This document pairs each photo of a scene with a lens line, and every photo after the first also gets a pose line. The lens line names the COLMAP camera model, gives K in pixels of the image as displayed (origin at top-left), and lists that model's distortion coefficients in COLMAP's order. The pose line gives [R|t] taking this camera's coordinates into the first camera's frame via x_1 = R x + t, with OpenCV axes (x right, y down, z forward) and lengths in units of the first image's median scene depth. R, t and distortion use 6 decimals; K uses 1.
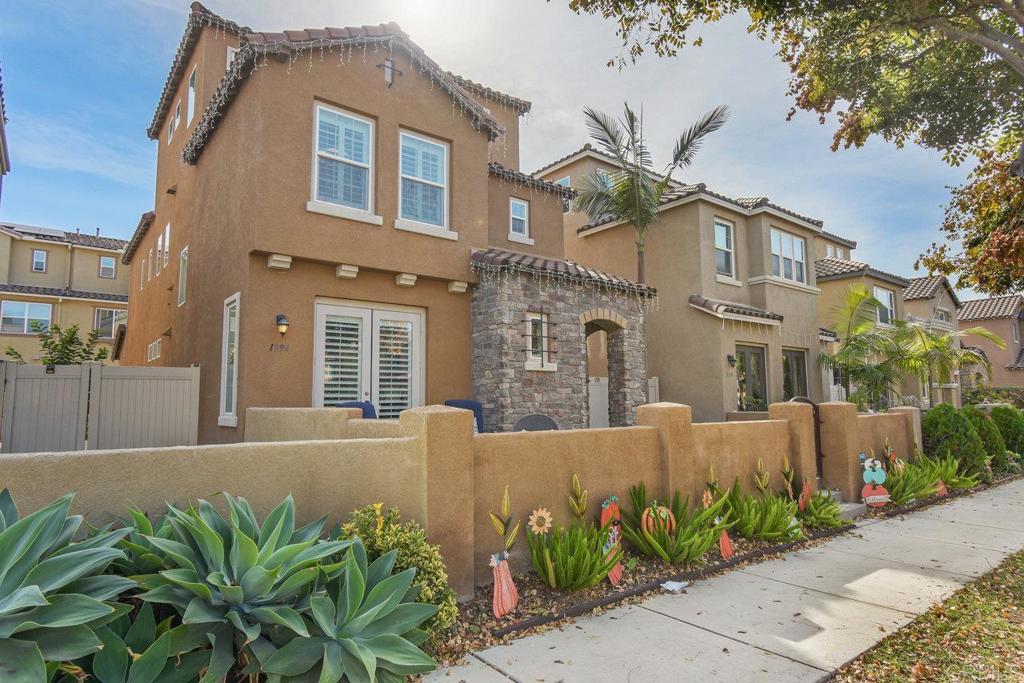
lens RADIAL K [[572.0, 0, 512.0], [0, 572.0, 341.5], [0, 0, 1]] dist [0.004591, -0.000324]
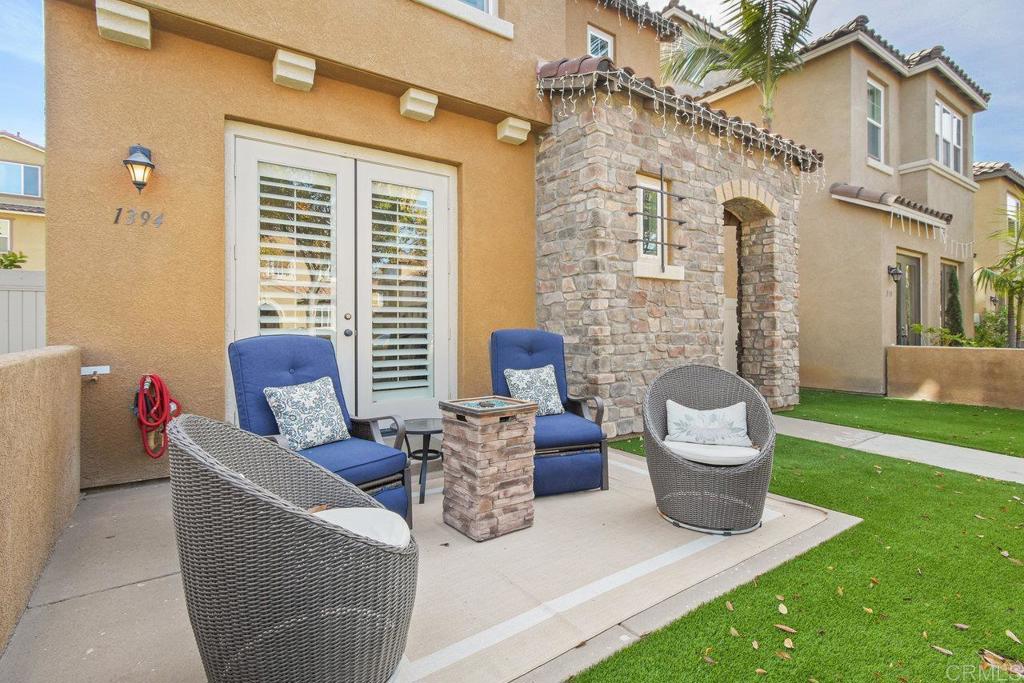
lens RADIAL K [[472.5, 0, 510.8], [0, 472.5, 325.5], [0, 0, 1]] dist [-0.000525, -0.000049]
pose [[0.996996, 0.005674, -0.077248, -0.059845], [0.002266, 0.994750, 0.102314, 0.048776], [0.077423, -0.102181, 0.991748, 0.513885]]
